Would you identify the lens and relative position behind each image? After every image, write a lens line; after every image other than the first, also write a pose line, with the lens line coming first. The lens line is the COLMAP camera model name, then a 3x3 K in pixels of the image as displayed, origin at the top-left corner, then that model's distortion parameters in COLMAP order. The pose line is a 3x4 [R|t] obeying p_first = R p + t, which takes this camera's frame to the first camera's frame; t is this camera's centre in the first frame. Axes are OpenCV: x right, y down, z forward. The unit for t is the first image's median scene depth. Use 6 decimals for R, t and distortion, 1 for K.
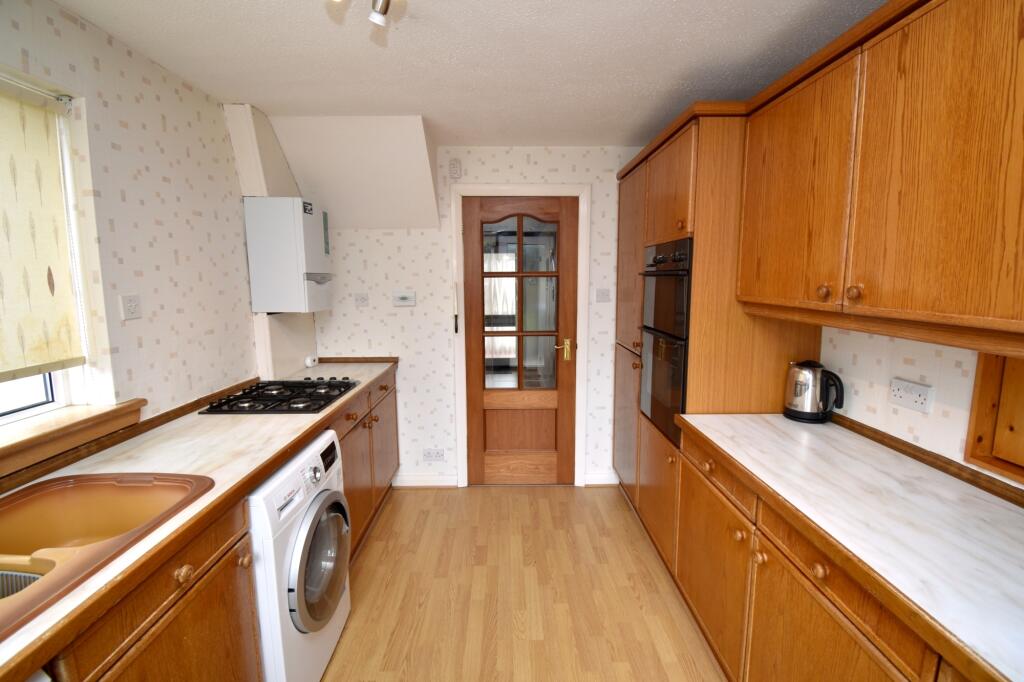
lens RADIAL K [[454.2, 0, 515.7], [0, 454.2, 340.4], [0, 0, 1]] dist [0.020340, -0.027591]
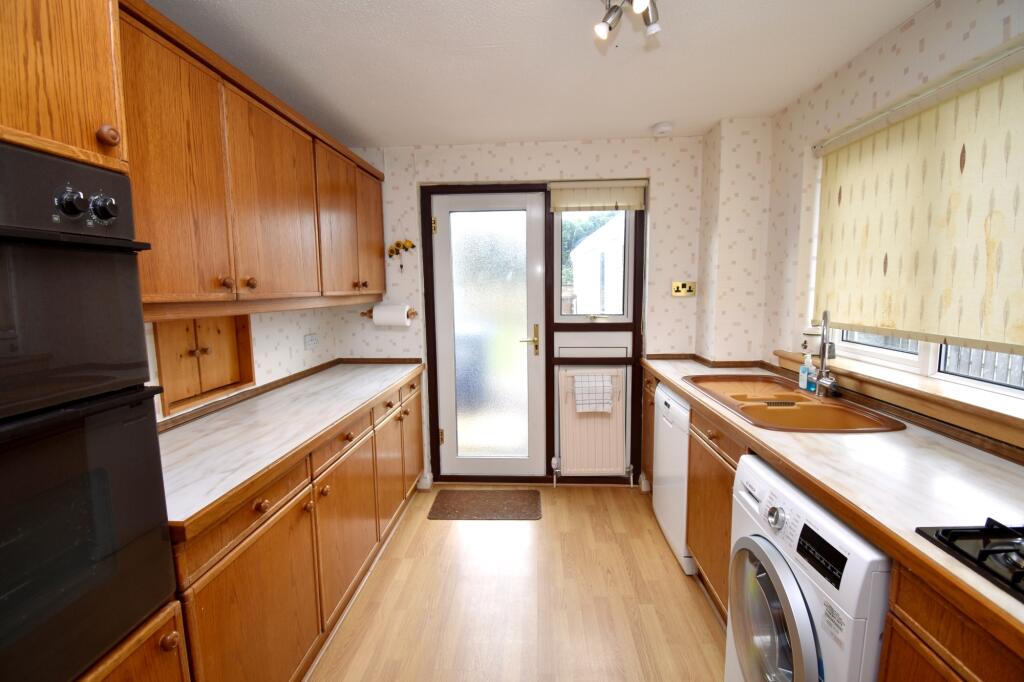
lens RADIAL K [[460.2, 0, 512.0], [0, 460.2, 341.0], [0, 0, 1]] dist [0.023912, -0.029285]
pose [[-0.996653, 0.009785, 0.081160, -0.084038], [0.029562, 0.968763, 0.246222, -0.210791], [-0.076216, 0.247797, -0.965809, 1.926716]]
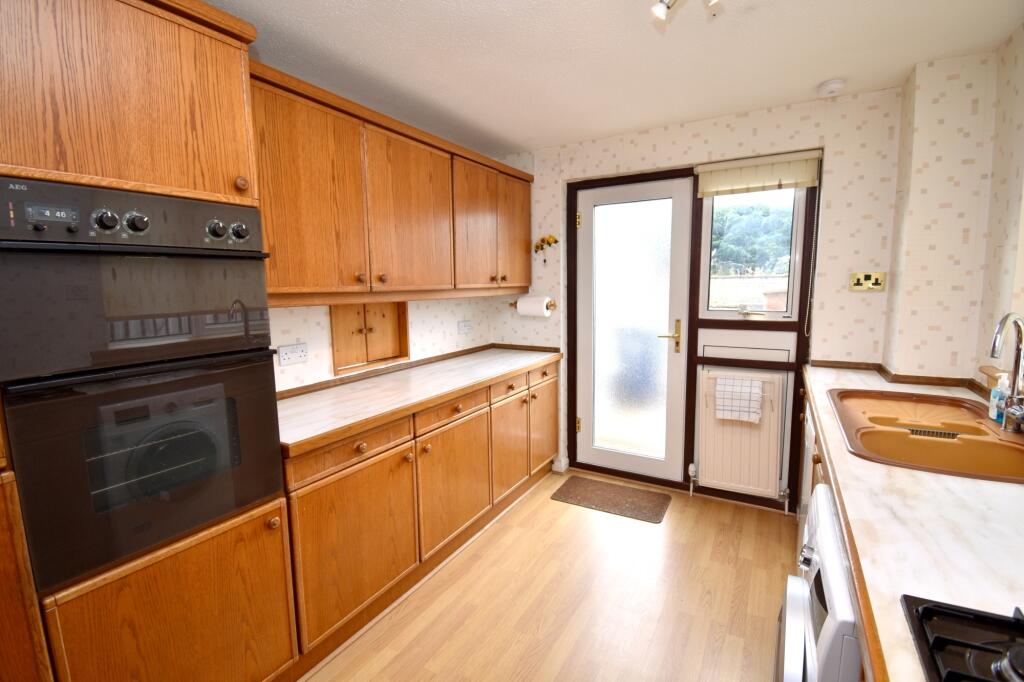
lens RADIAL K [[464.5, 0, 511.5], [0, 464.5, 339.8], [0, 0, 1]] dist [0.025390, -0.029466]
pose [[-0.851764, -0.045292, 0.521965, -0.475024], [0.090149, 0.968728, 0.231167, -0.203456], [-0.516112, 0.243954, -0.821045, 1.891533]]
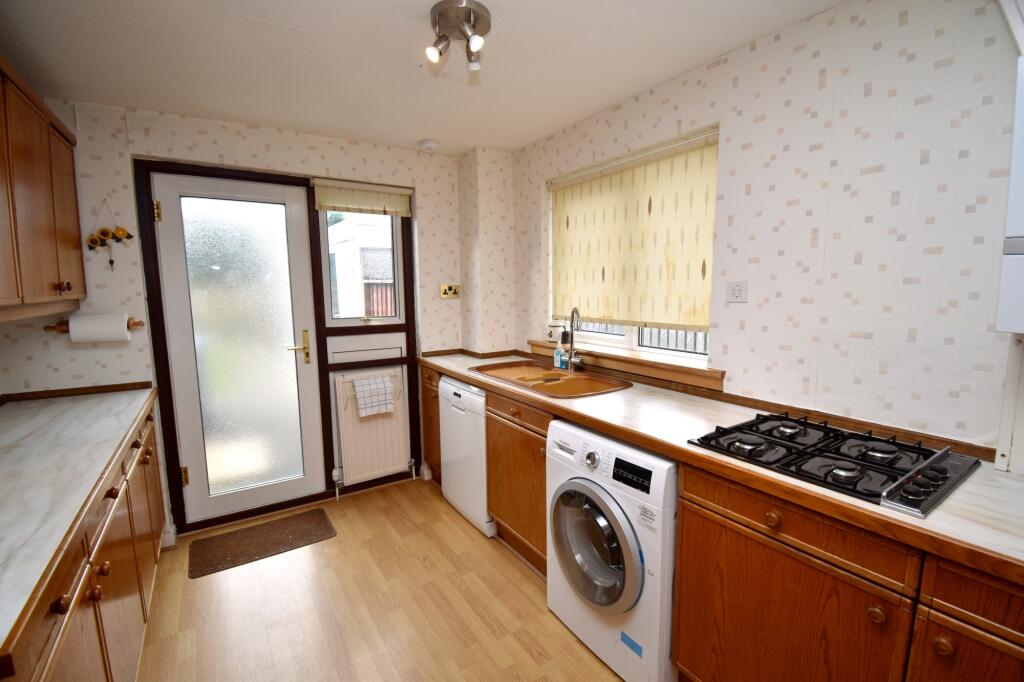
lens RADIAL K [[454.2, 0, 515.7], [0, 454.2, 340.4], [0, 0, 1]] dist [0.020340, -0.027591]
pose [[-0.847836, 0.077149, -0.524616, 0.245474], [-0.055961, 0.970816, 0.233205, -0.216393], [0.527298, 0.227078, -0.818775, 1.910739]]
